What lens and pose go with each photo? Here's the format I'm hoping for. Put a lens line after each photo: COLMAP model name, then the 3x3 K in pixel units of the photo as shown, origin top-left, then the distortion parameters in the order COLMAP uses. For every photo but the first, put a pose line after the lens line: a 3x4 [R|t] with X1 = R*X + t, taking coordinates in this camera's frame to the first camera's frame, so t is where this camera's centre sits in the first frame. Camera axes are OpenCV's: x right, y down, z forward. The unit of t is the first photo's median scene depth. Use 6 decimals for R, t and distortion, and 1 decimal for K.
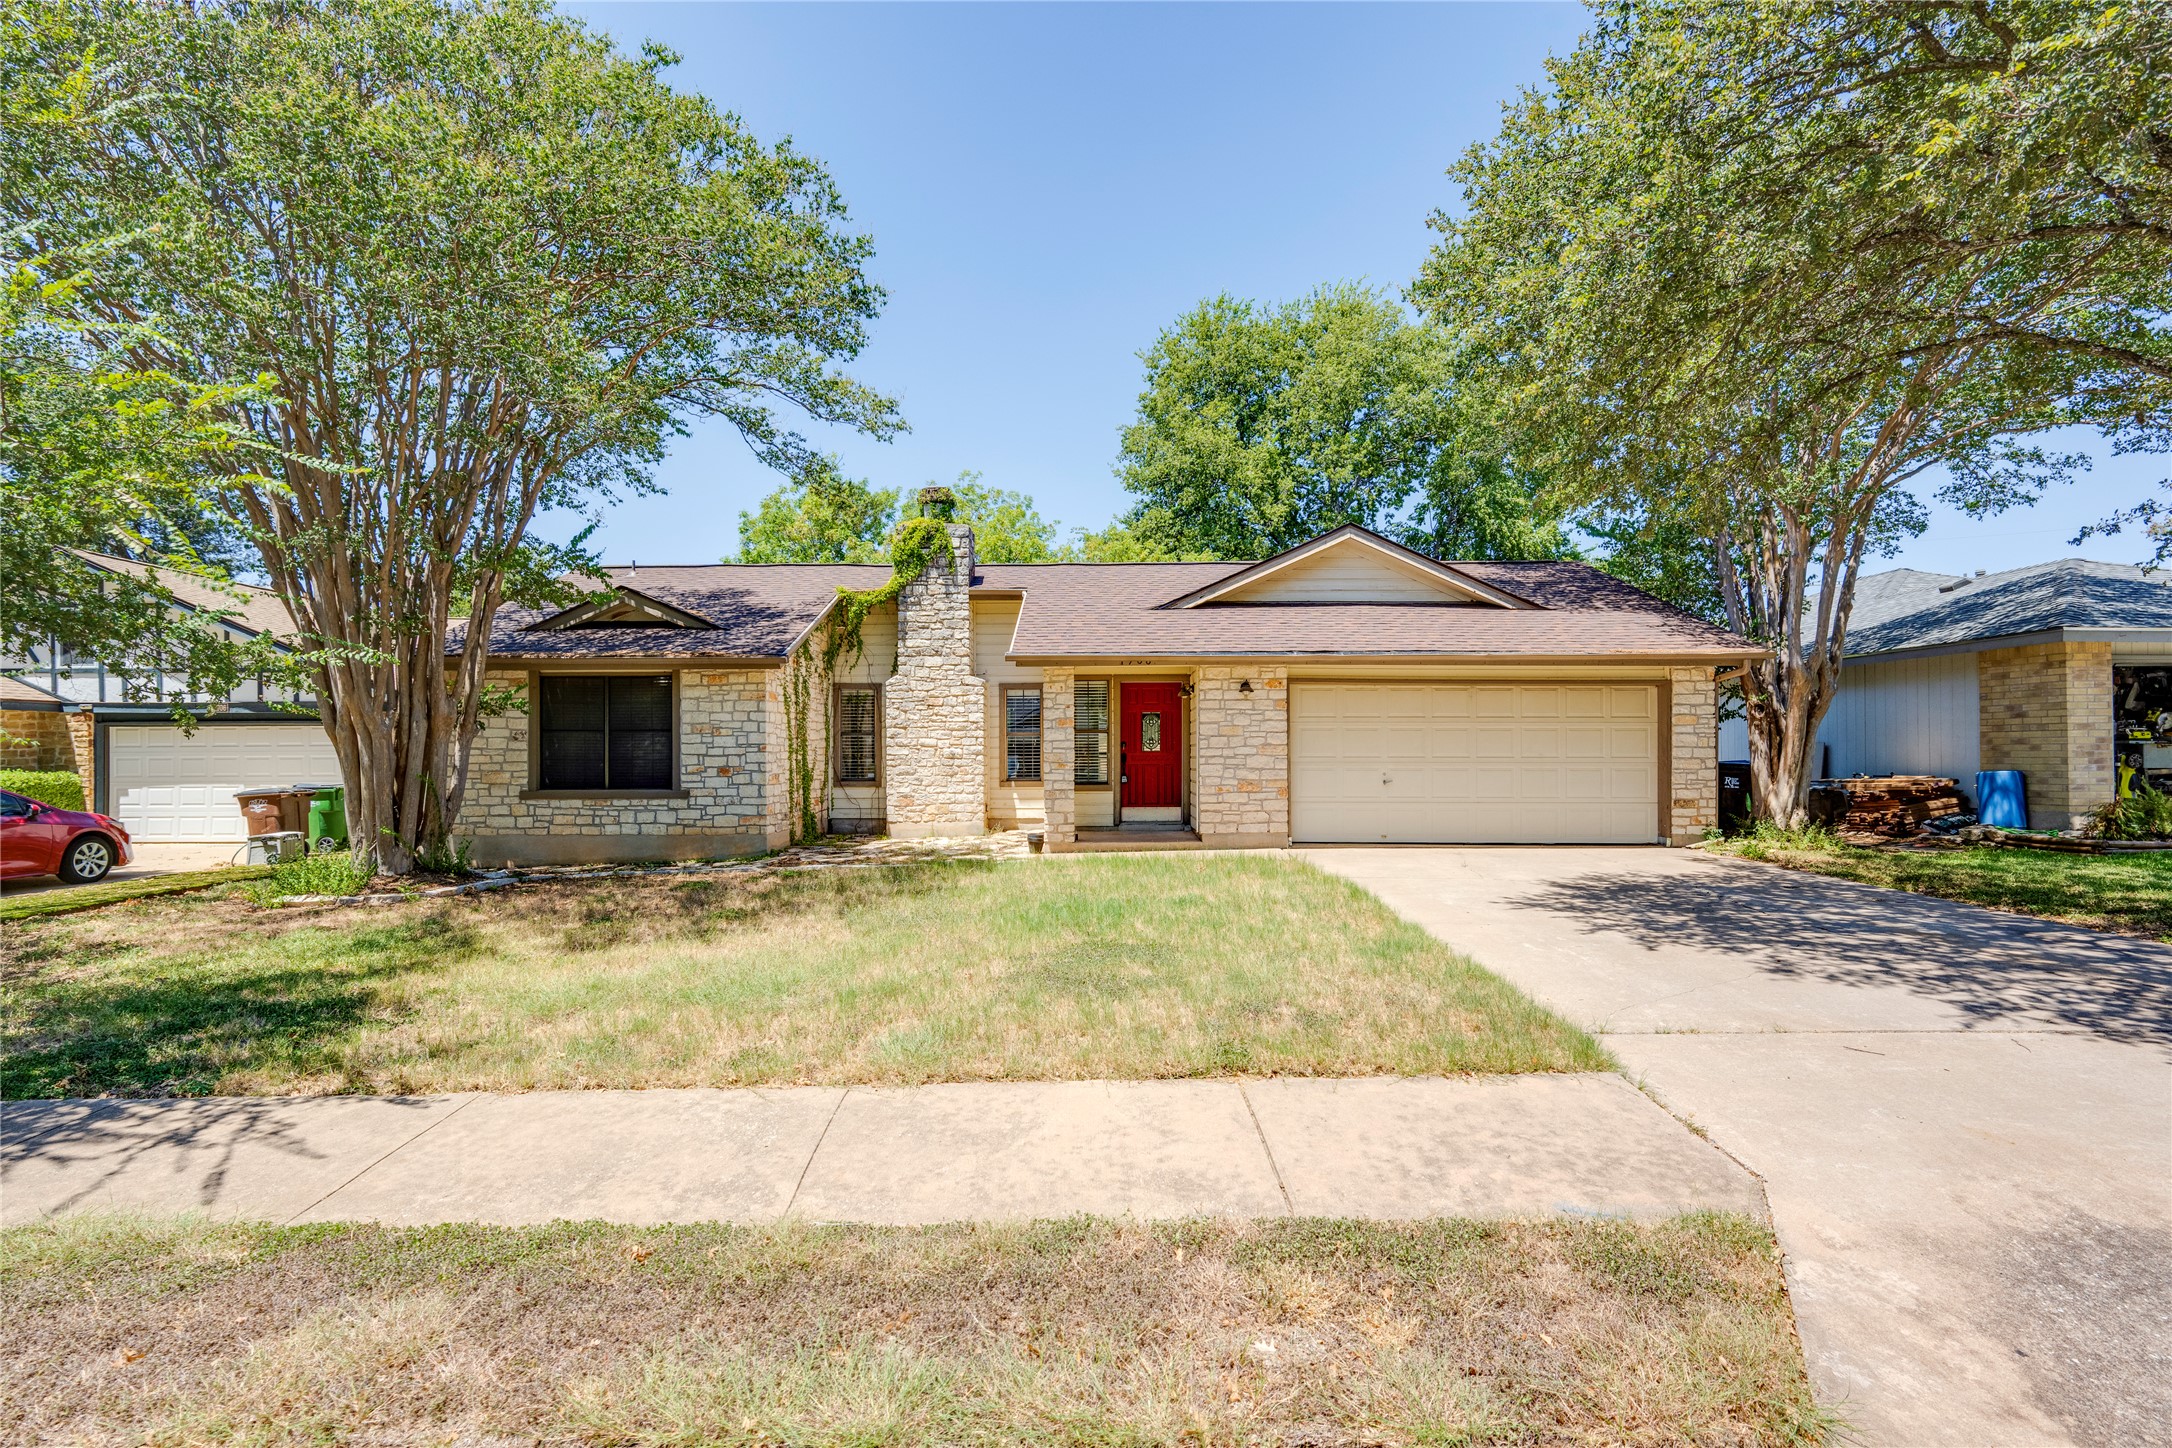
lens RADIAL K [[1000.6, 0, 1087.5], [0, 1000.6, 740.0], [0, 0, 1]] dist [-0.006498, 0.000104]
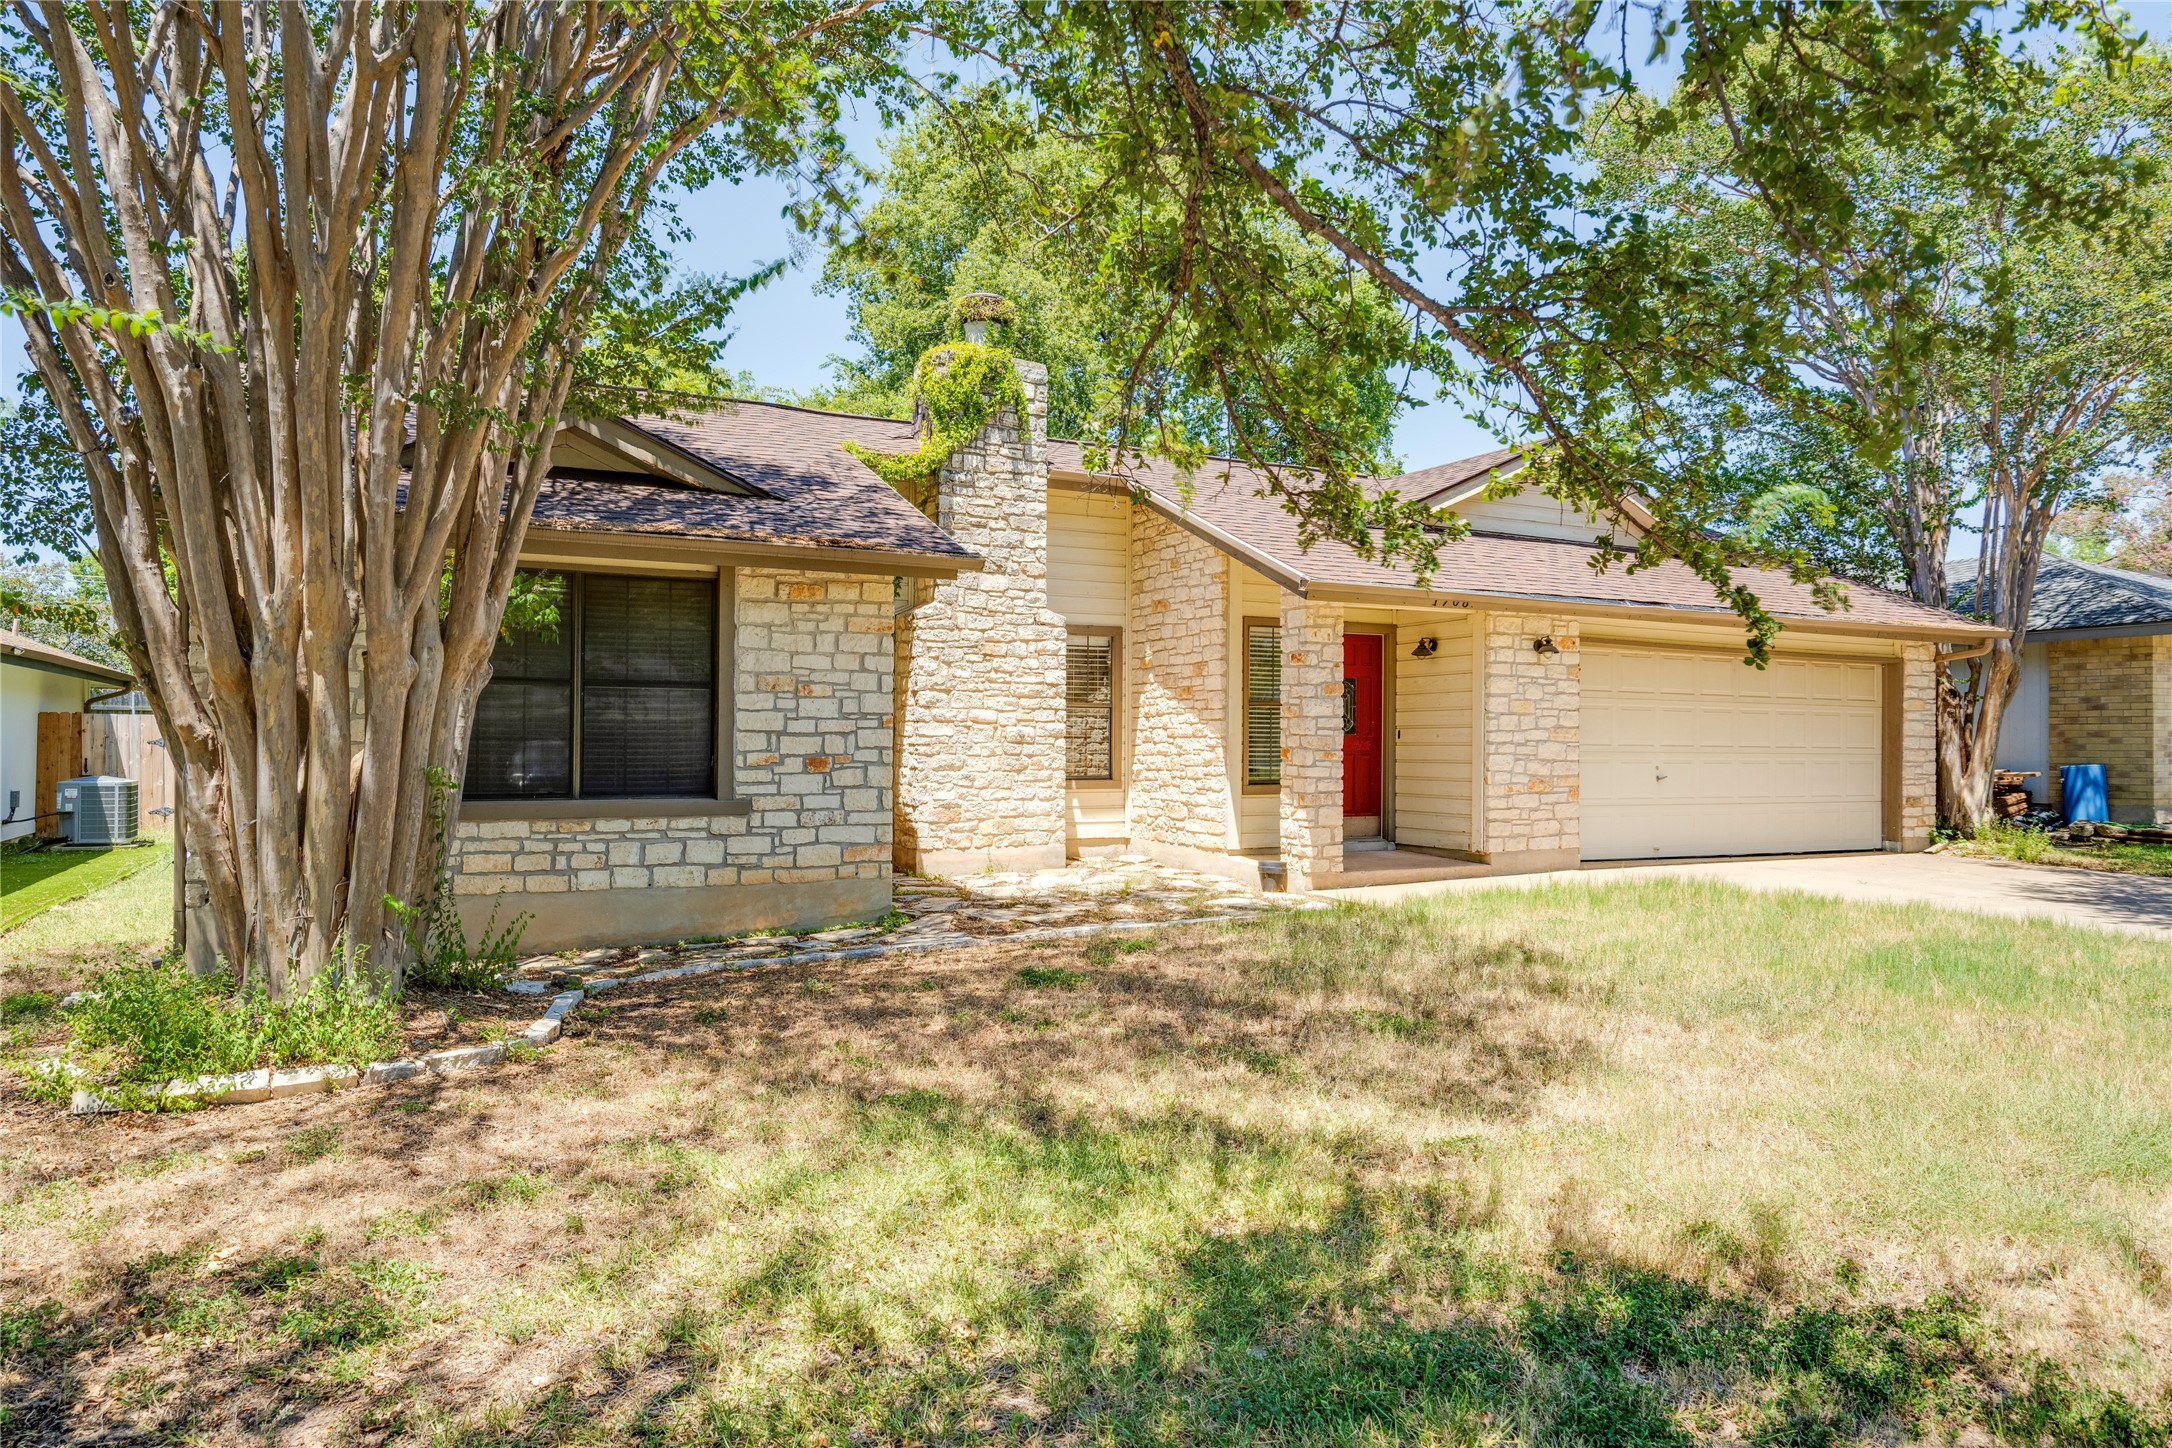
lens RADIAL K [[1378.5, 0, 1087.4], [0, 1378.5, 725.4], [0, 0, 1]] dist [-0.006891, 0.000345]
pose [[0.882069, 0.014057, 0.470910, -0.583654], [-0.014496, 0.999891, -0.002694, 0.010834], [-0.470896, -0.004450, 0.882177, 0.278240]]
